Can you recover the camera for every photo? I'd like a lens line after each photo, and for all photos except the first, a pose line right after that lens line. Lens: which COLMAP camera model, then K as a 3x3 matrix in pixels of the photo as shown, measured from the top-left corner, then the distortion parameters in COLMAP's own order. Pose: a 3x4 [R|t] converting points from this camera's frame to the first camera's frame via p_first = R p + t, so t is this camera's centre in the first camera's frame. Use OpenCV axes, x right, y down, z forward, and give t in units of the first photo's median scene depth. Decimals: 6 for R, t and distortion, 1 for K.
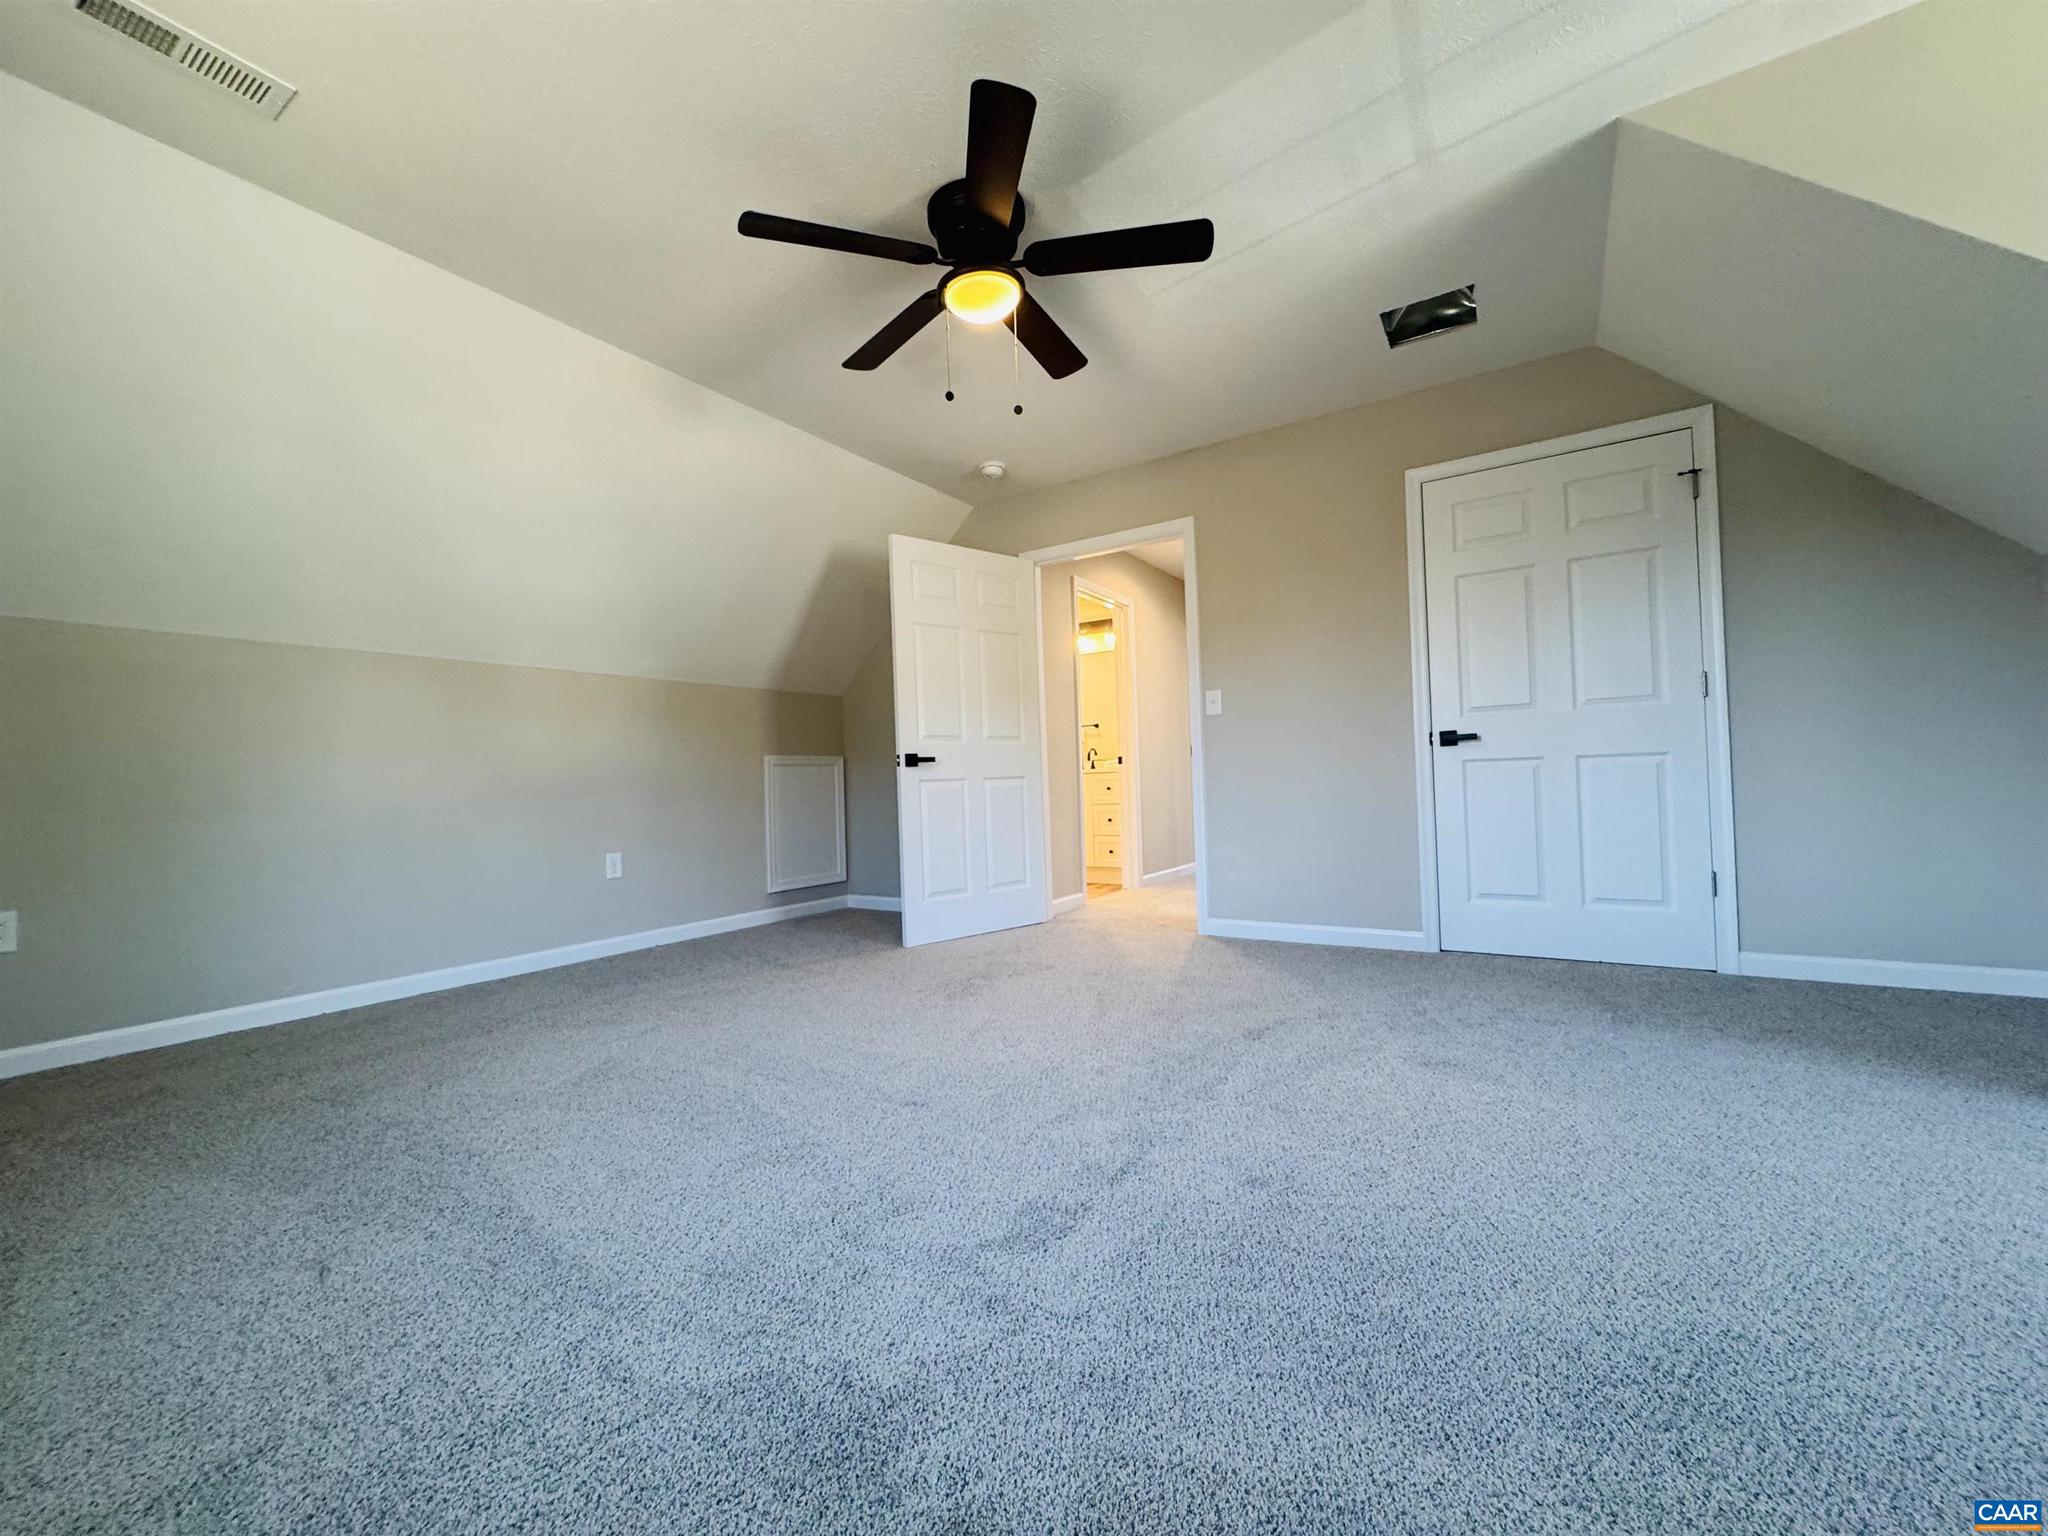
lens RADIAL K [[837.9, 0, 1024.0], [0, 837.9, 768.0], [0, 0, 1]] dist [0.000583, 0.000196]
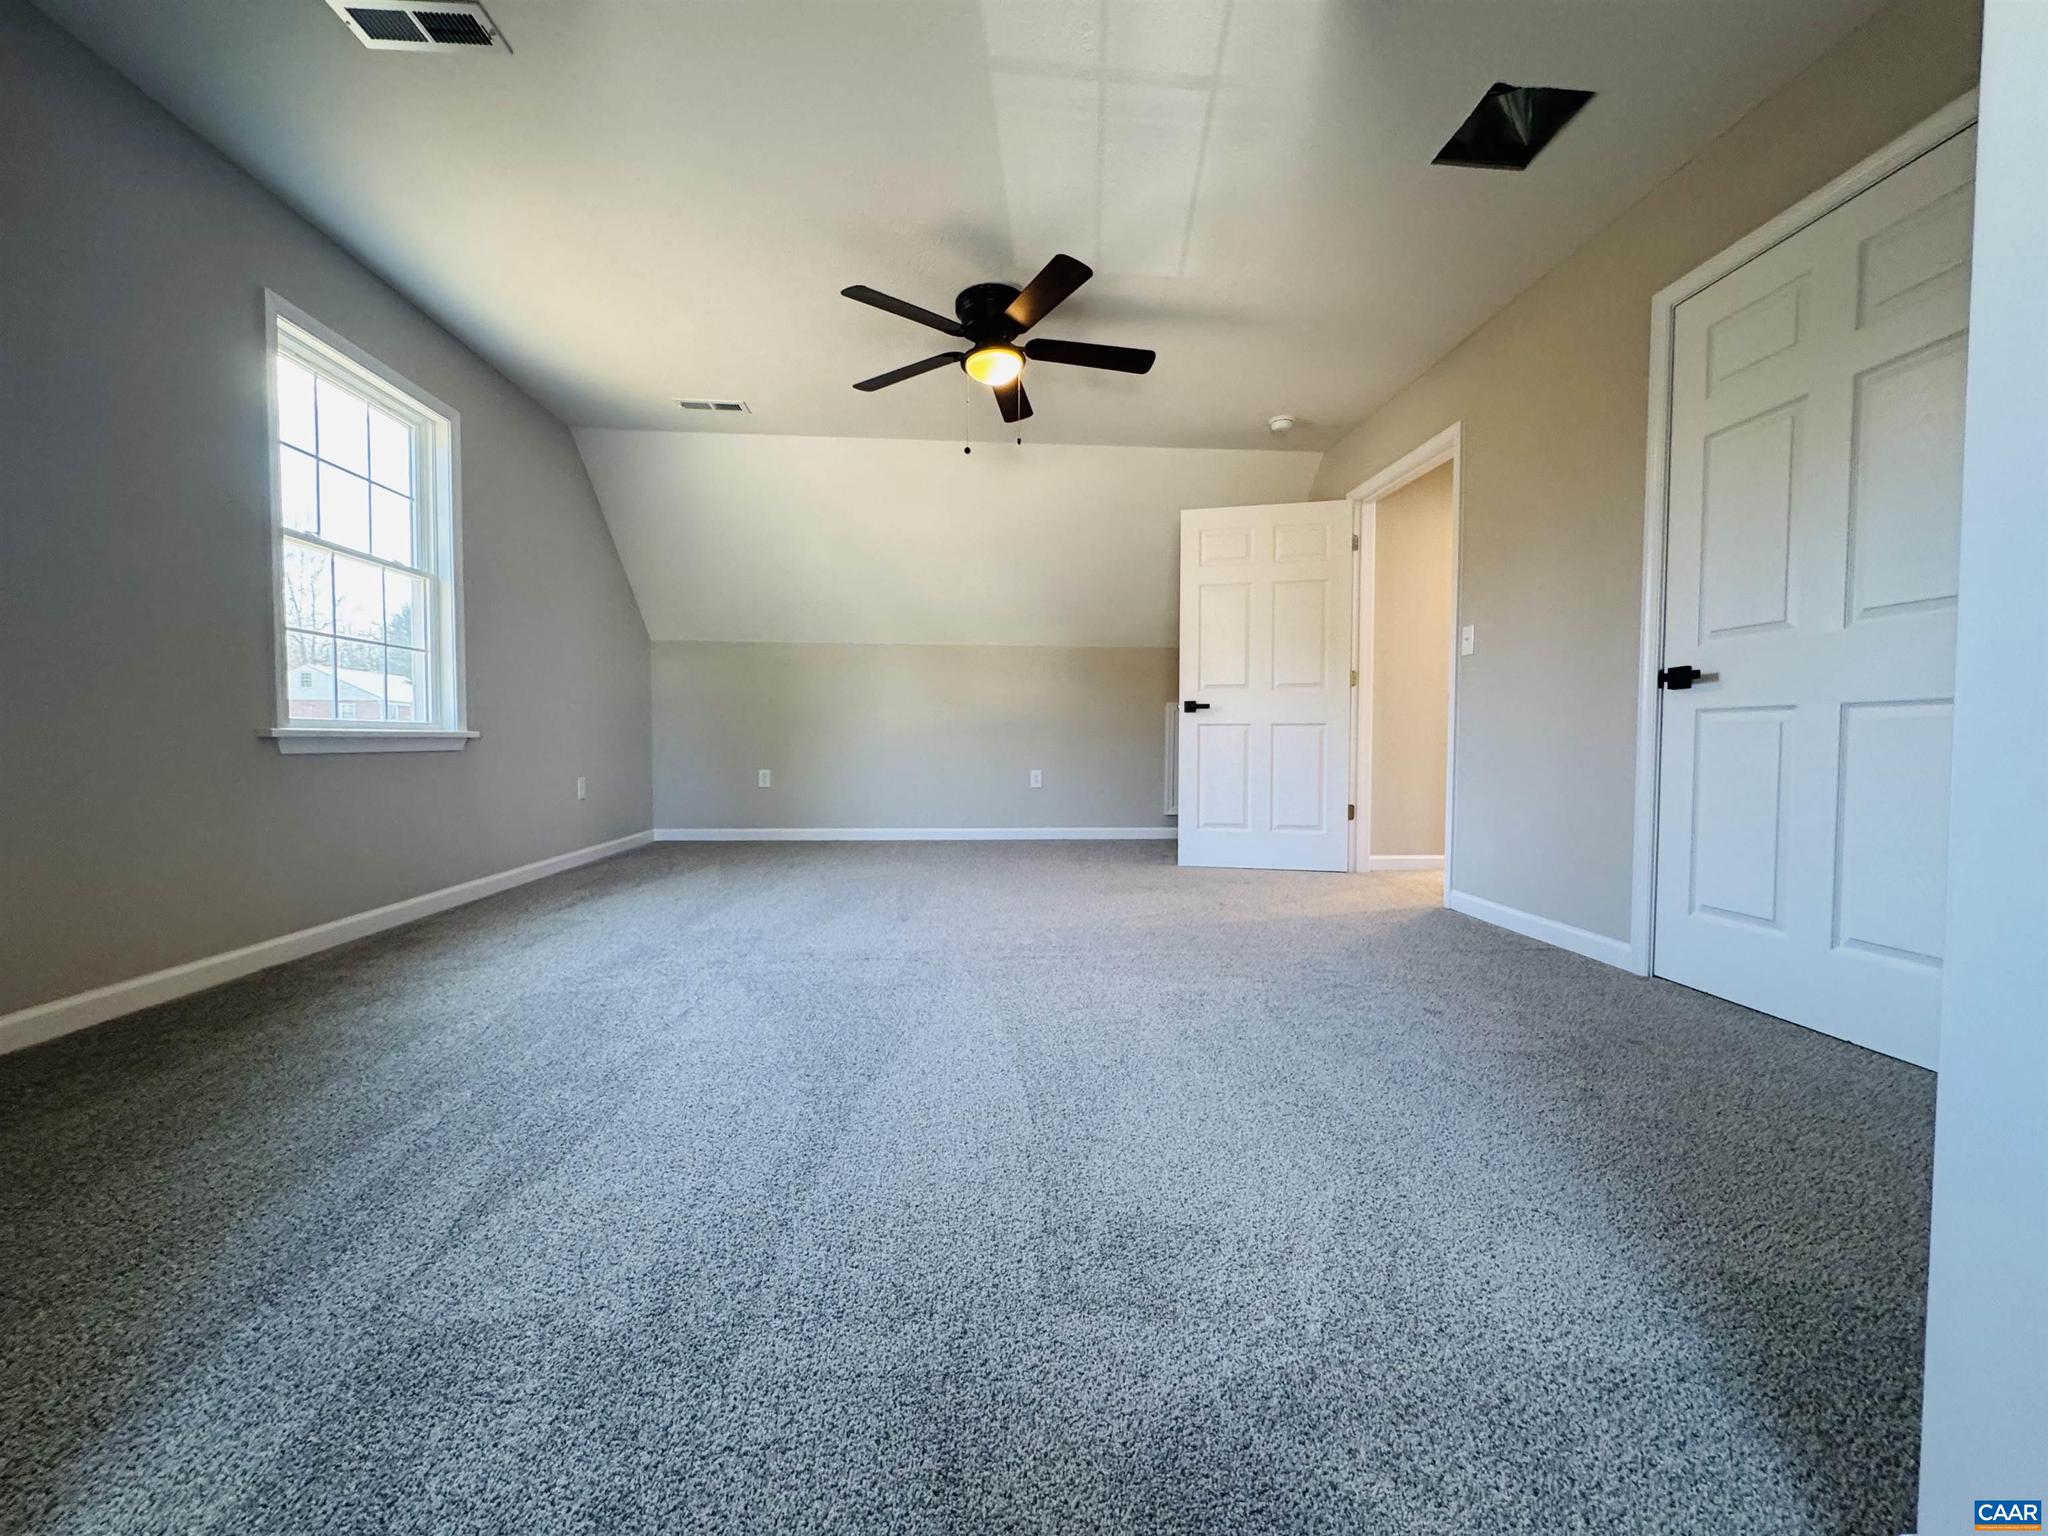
lens RADIAL K [[867.2, 0, 1040.6], [0, 867.2, 774.6], [0, 0, 1]] dist [-0.000019, 0.000309]
pose [[0.577715, 0.067414, -0.813450, 0.737139], [-0.012394, 0.997193, 0.073839, -0.001833], [0.816144, -0.032576, 0.576929, 0.140968]]
